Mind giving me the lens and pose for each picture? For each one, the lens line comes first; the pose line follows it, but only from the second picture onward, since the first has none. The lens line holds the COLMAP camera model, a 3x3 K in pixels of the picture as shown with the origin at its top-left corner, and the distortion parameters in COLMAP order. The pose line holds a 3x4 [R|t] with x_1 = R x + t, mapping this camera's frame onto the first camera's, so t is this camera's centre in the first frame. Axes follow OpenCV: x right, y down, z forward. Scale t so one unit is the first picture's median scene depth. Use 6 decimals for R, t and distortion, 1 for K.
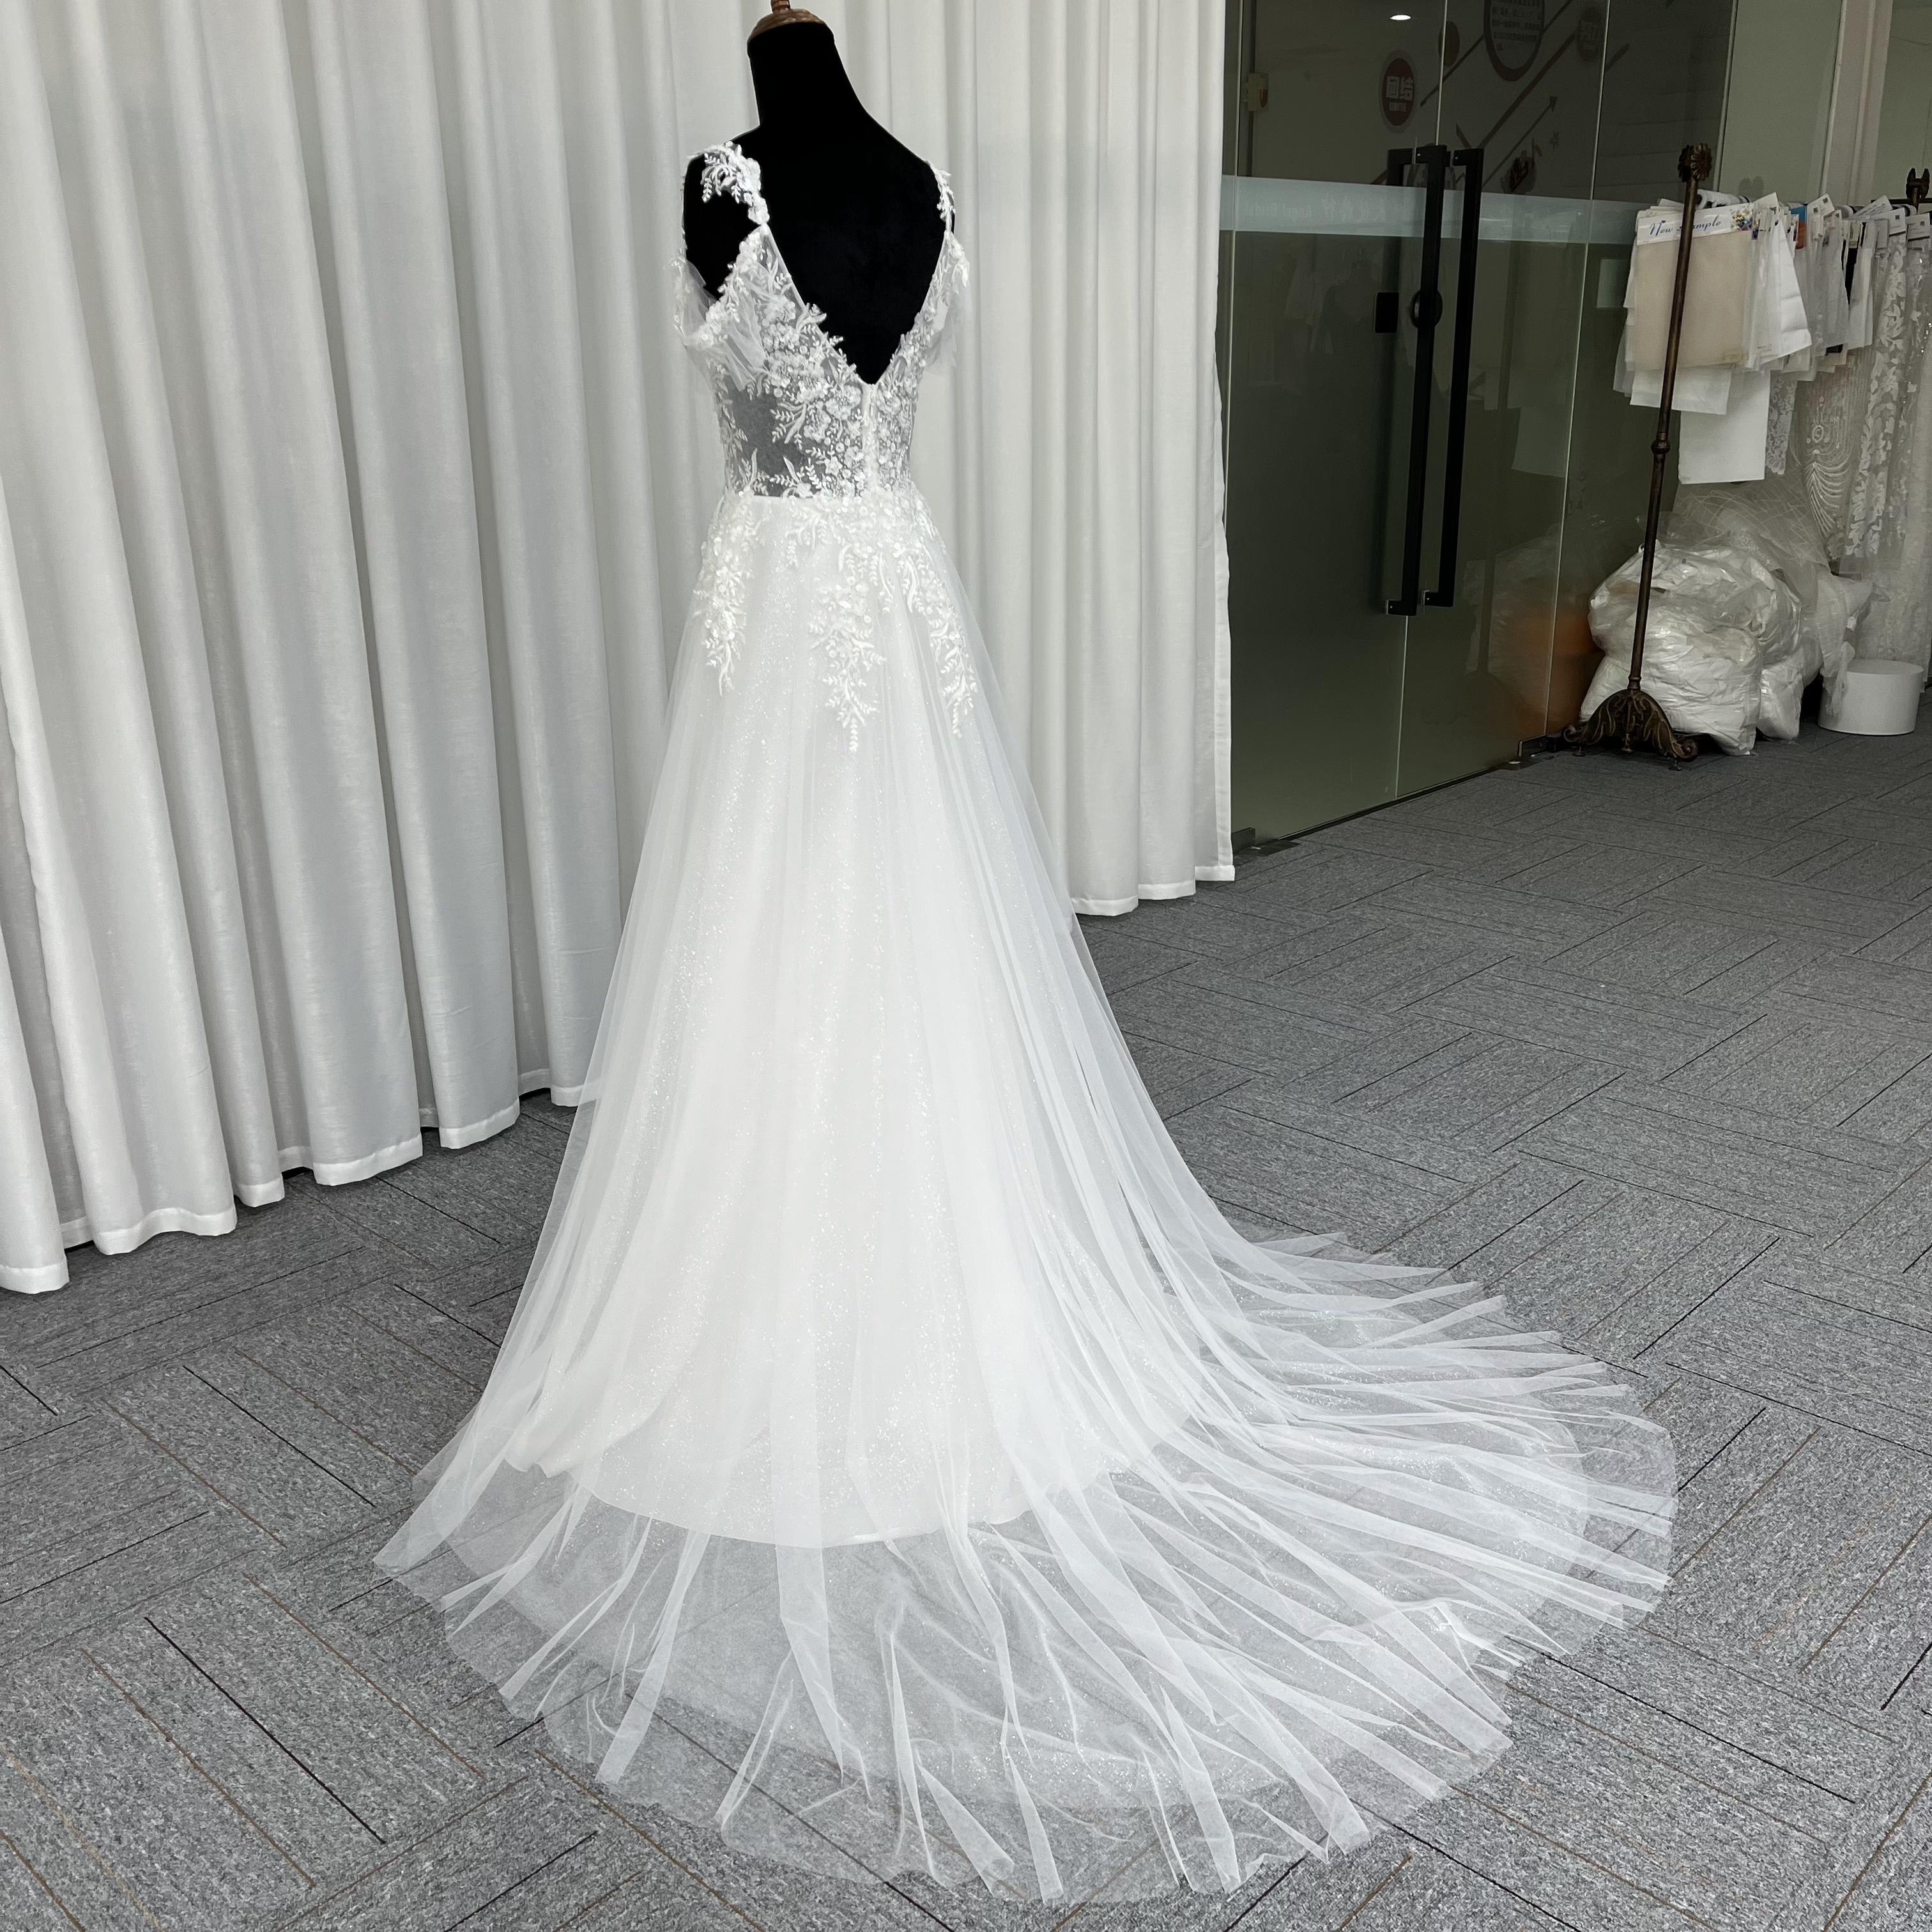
lens RADIAL K [[1948.5, 0, 1005.7], [0, 1948.5, 988.7], [0, 0, 1]] dist [0.005913, 0.001291]
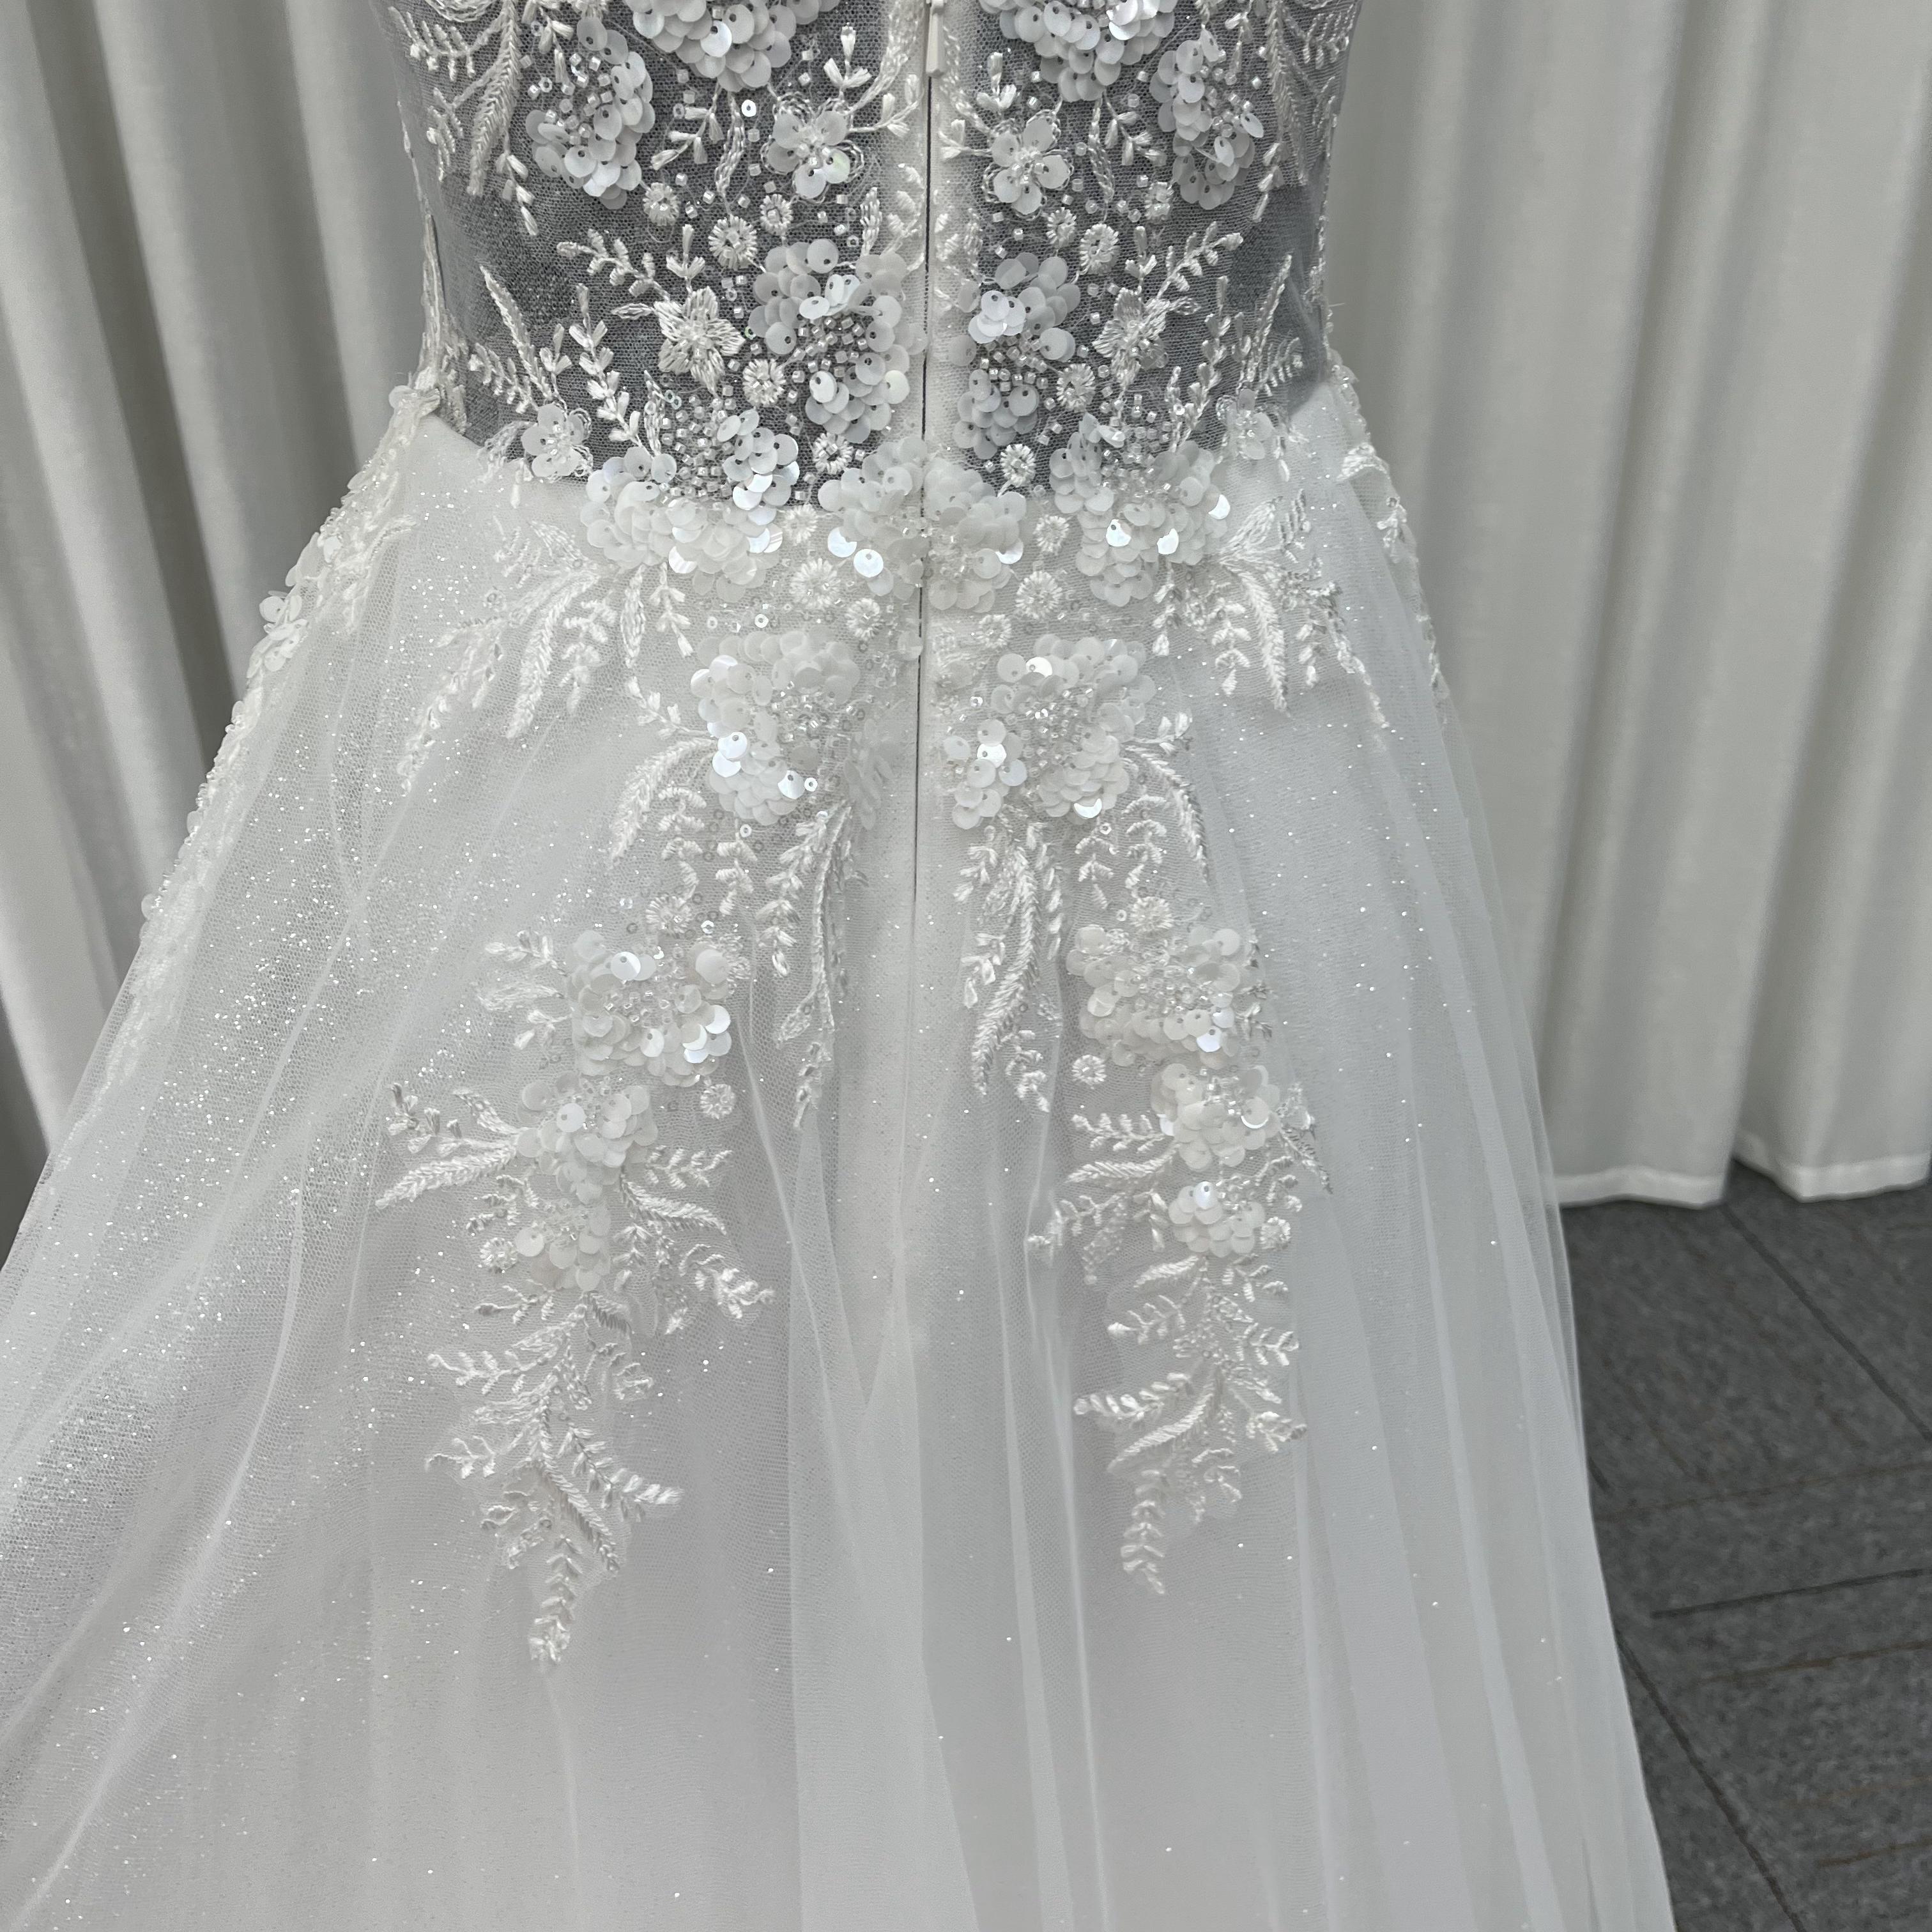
lens RADIAL K [[2030.6, 0, 897.7], [0, 2030.6, 960.6], [0, 0, 1]] dist [-0.012363, 0.229775]
pose [[0.812661, 0.288537, -0.506289, 0.047008], [-0.192436, 0.952951, 0.234208, -0.260274], [0.550046, -0.092903, 0.829951, 0.838692]]
